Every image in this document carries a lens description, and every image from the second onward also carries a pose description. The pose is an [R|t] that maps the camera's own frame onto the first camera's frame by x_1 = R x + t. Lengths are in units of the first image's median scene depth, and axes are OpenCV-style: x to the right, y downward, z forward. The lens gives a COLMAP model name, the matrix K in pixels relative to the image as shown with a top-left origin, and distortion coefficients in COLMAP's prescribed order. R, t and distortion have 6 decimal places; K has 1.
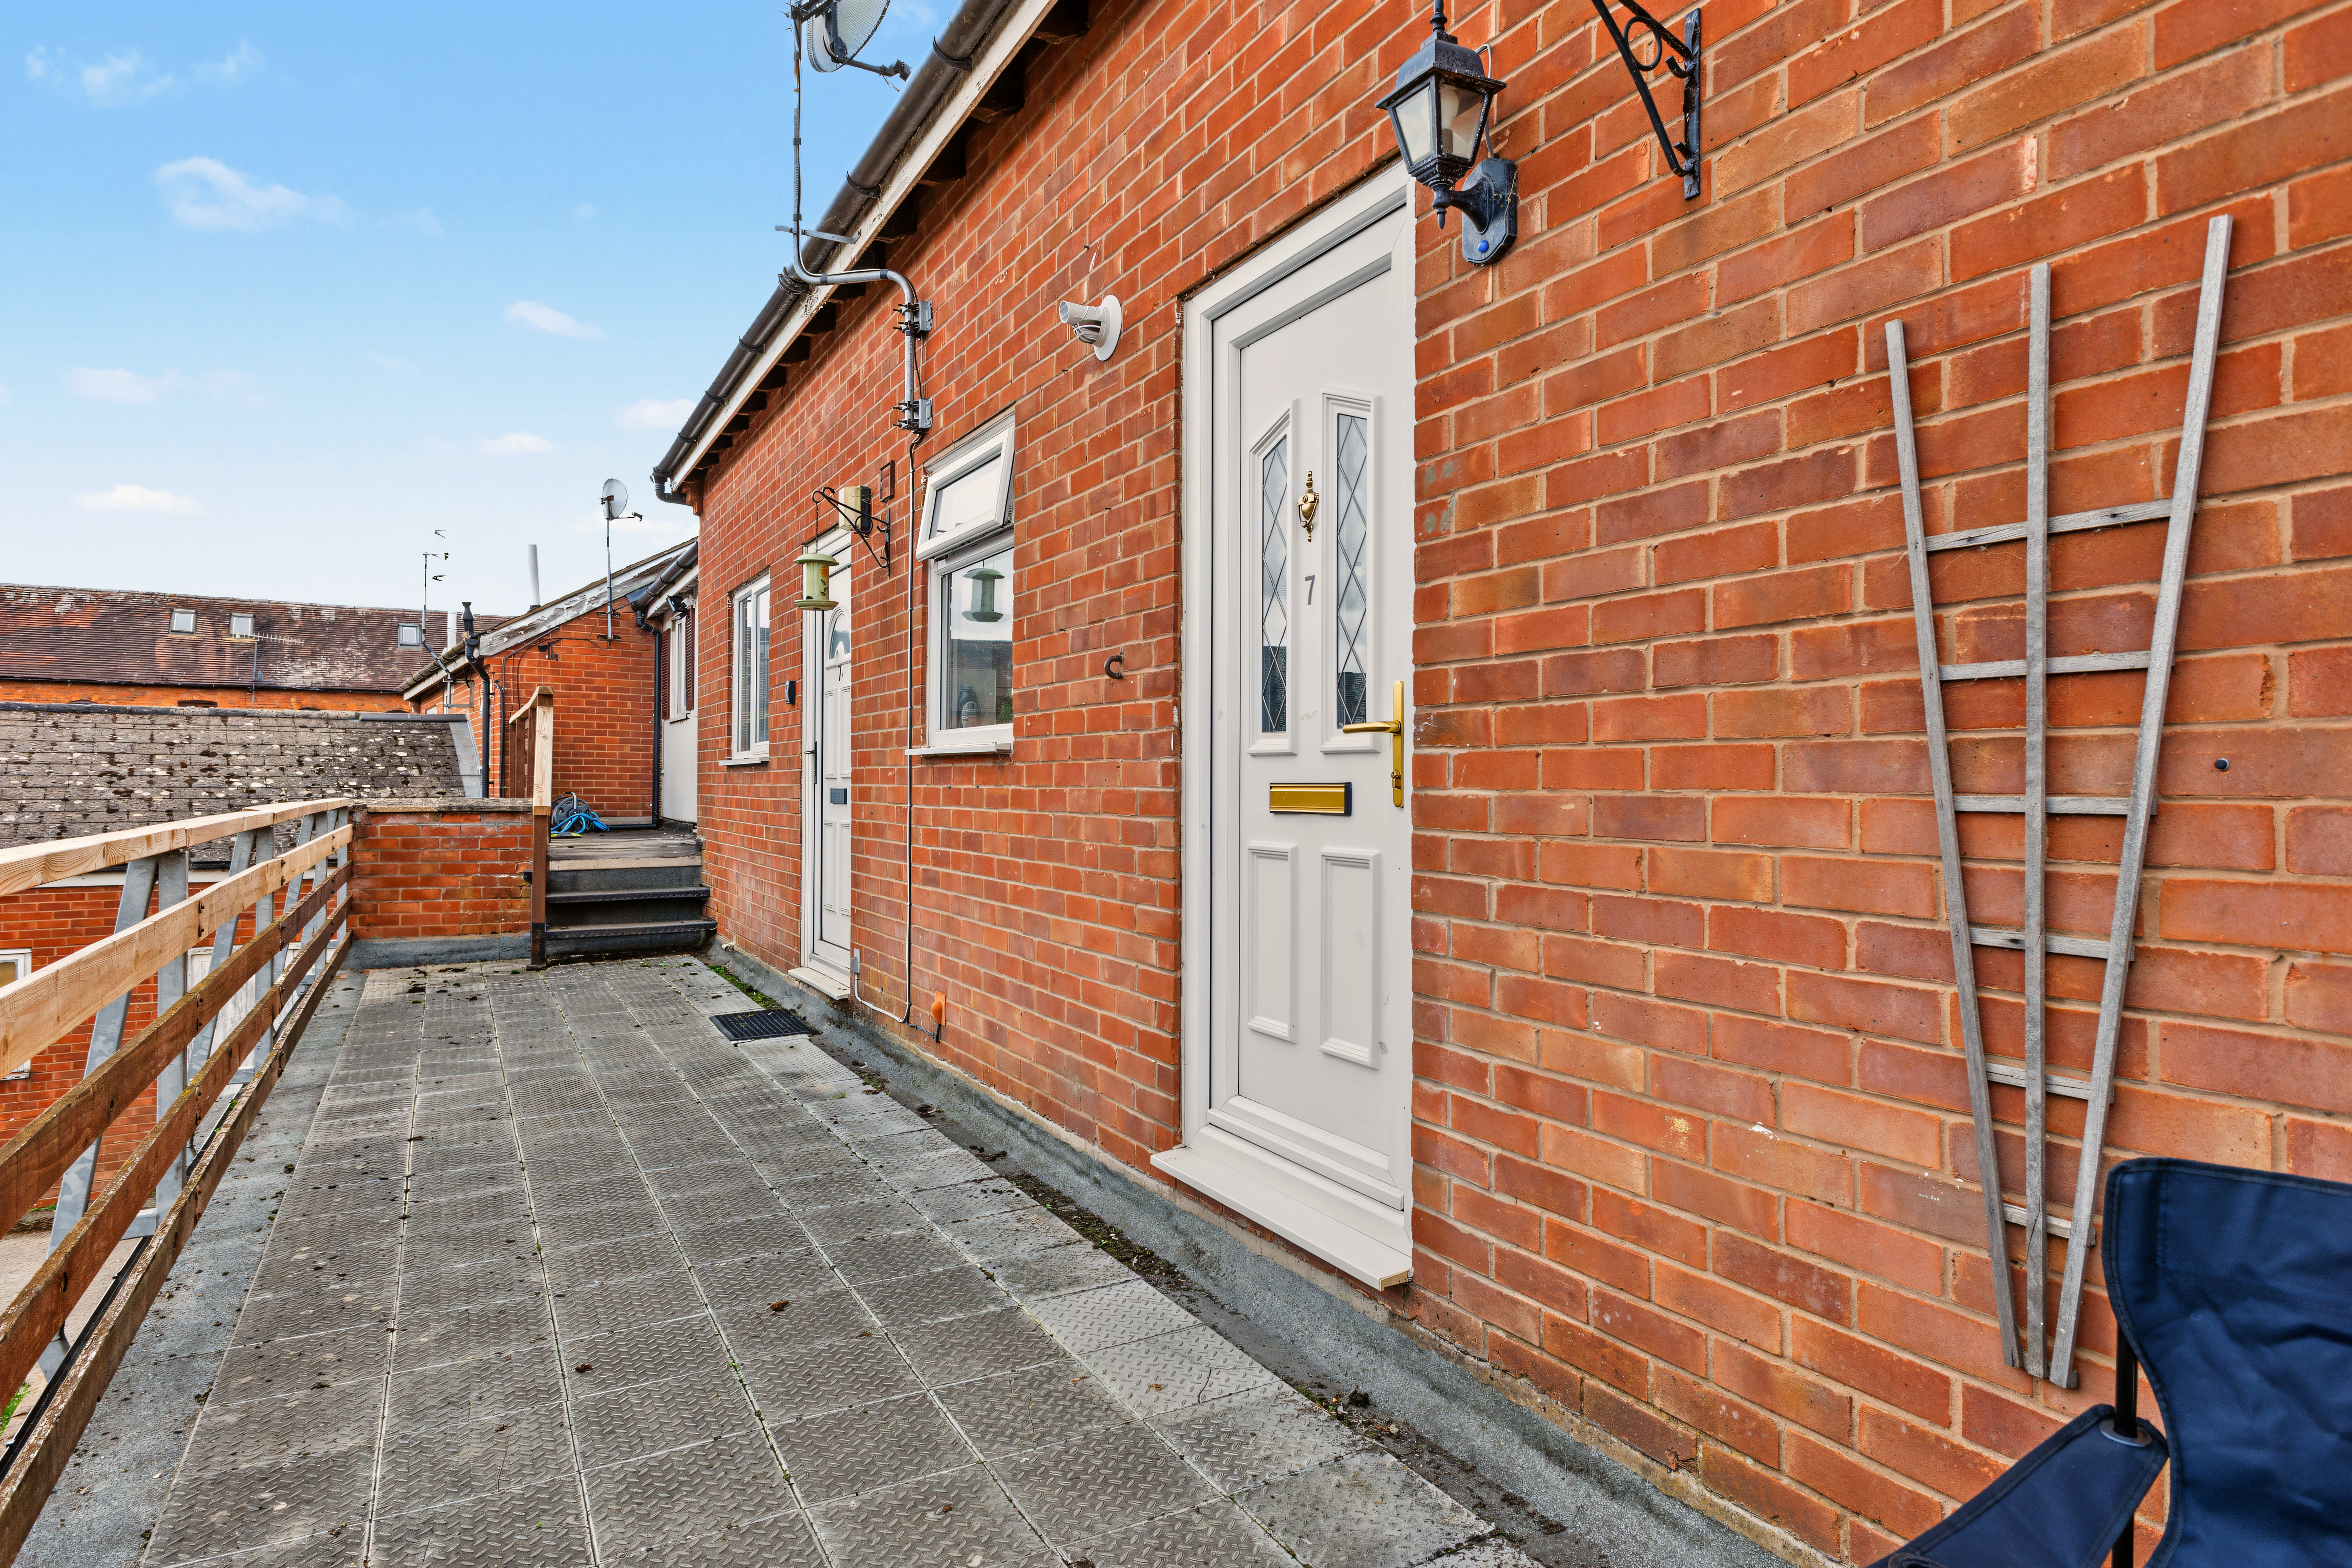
lens RADIAL K [[1397.6, 0, 1182.2], [0, 1397.6, 776.9], [0, 0, 1]] dist [-0.002673, -0.001069]
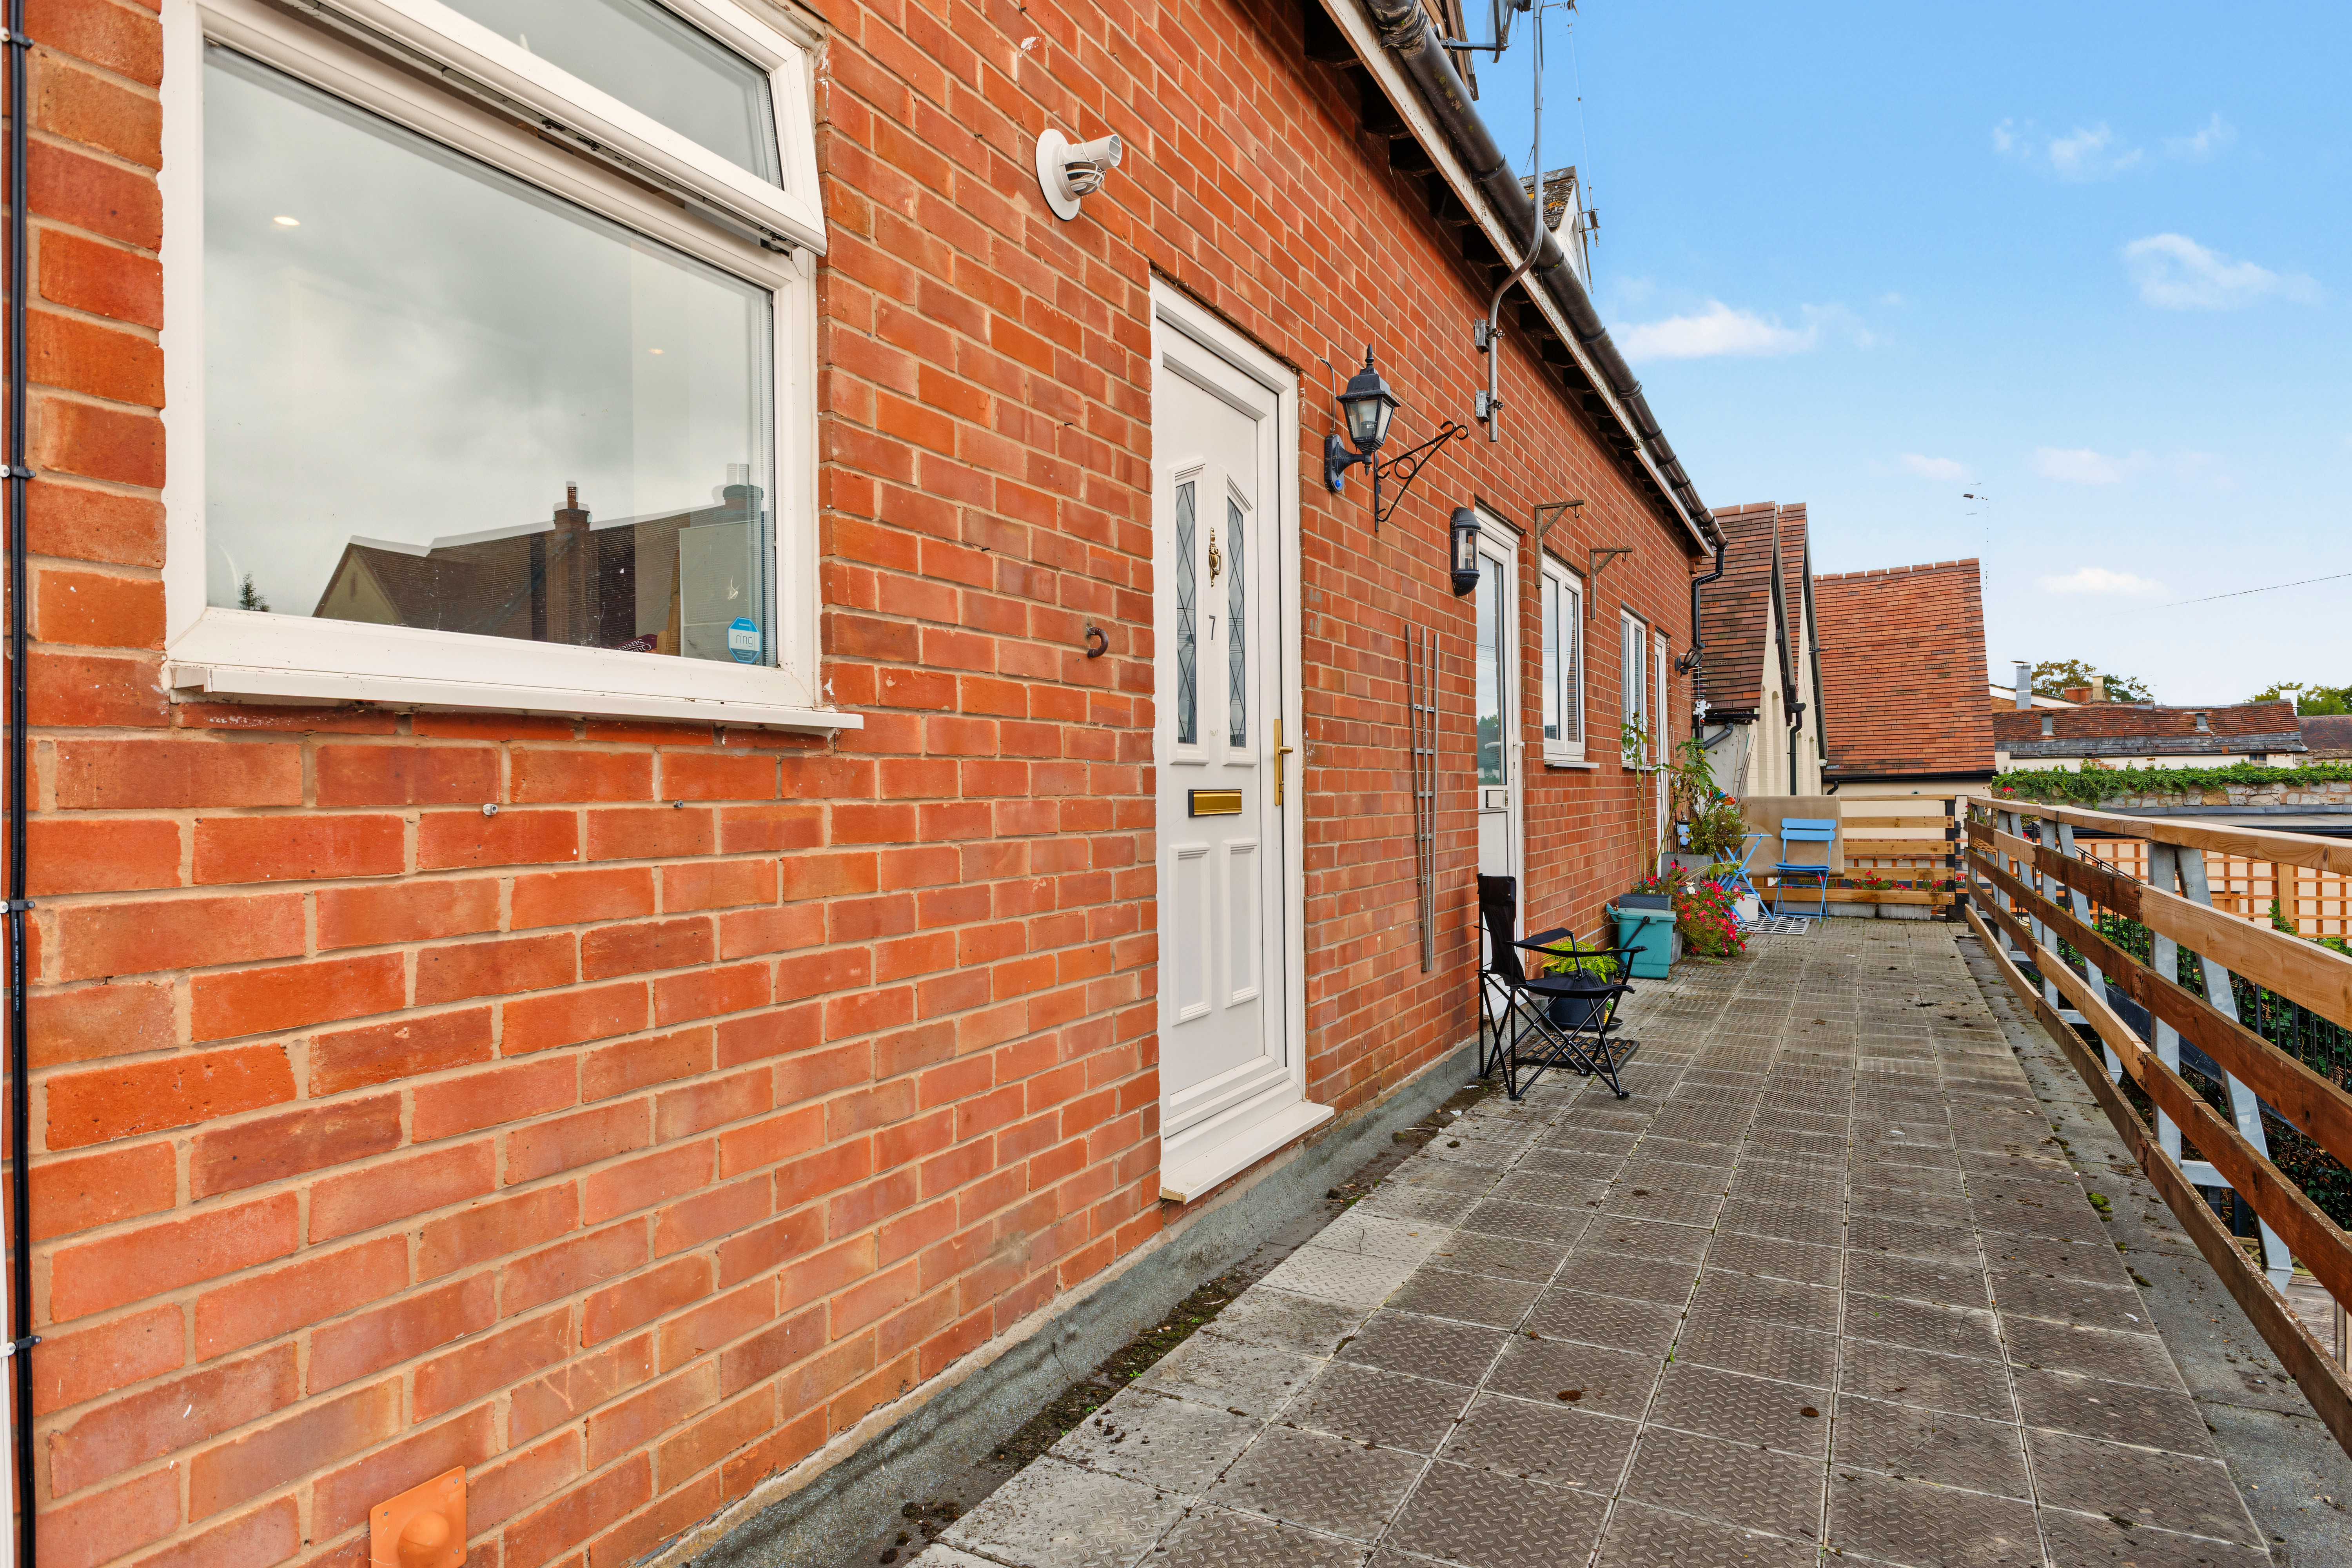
lens RADIAL K [[1397.6, 0, 1185.6], [0, 1397.6, 785.4], [0, 0, 1]] dist [-0.002673, -0.001069]
pose [[-0.588227, 0.005526, 0.808677, -0.422970], [0.005461, 0.999981, -0.002861, 0.002169], [-0.808678, 0.002733, -0.588246, 0.848083]]
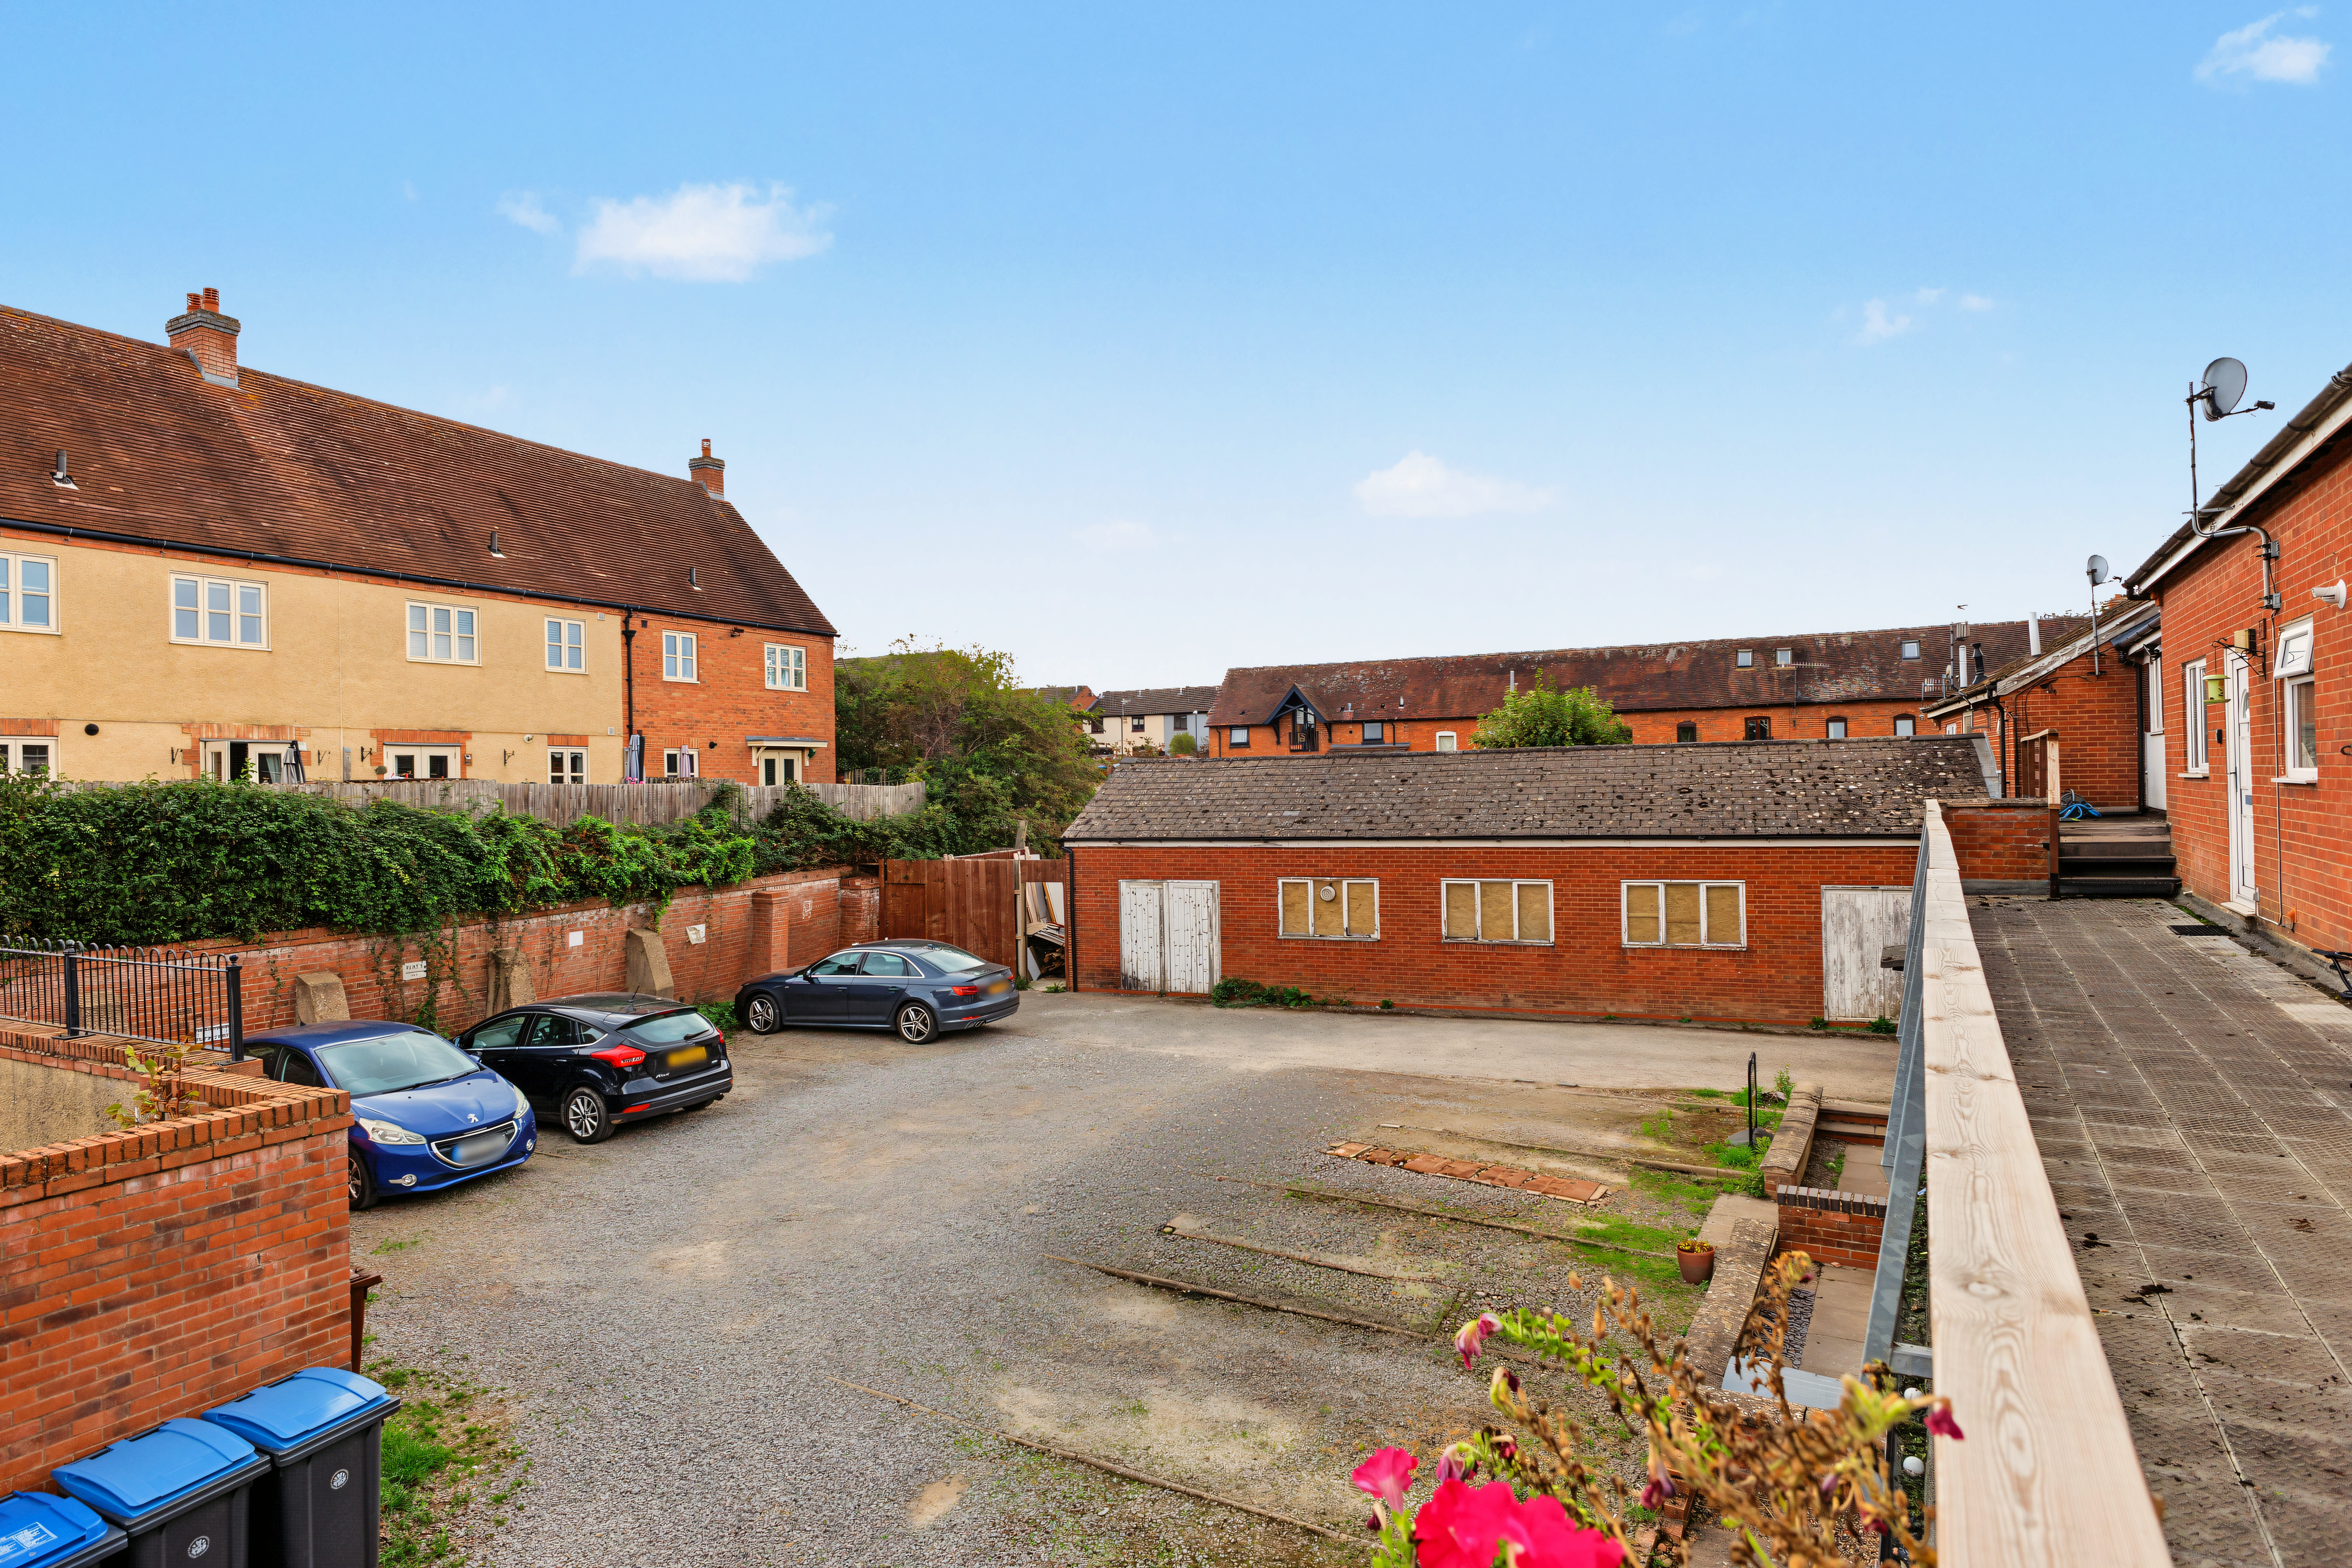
lens RADIAL K [[1305.3, 0, 1169.5], [0, 1305.3, 771.9], [0, 0, 1]] dist [-0.014871, -0.001569]
pose [[0.527522, -0.023195, -0.849225, 0.422763], [0.030009, 0.999512, -0.008659, -0.049357], [0.849011, -0.020916, 0.527960, -1.008292]]
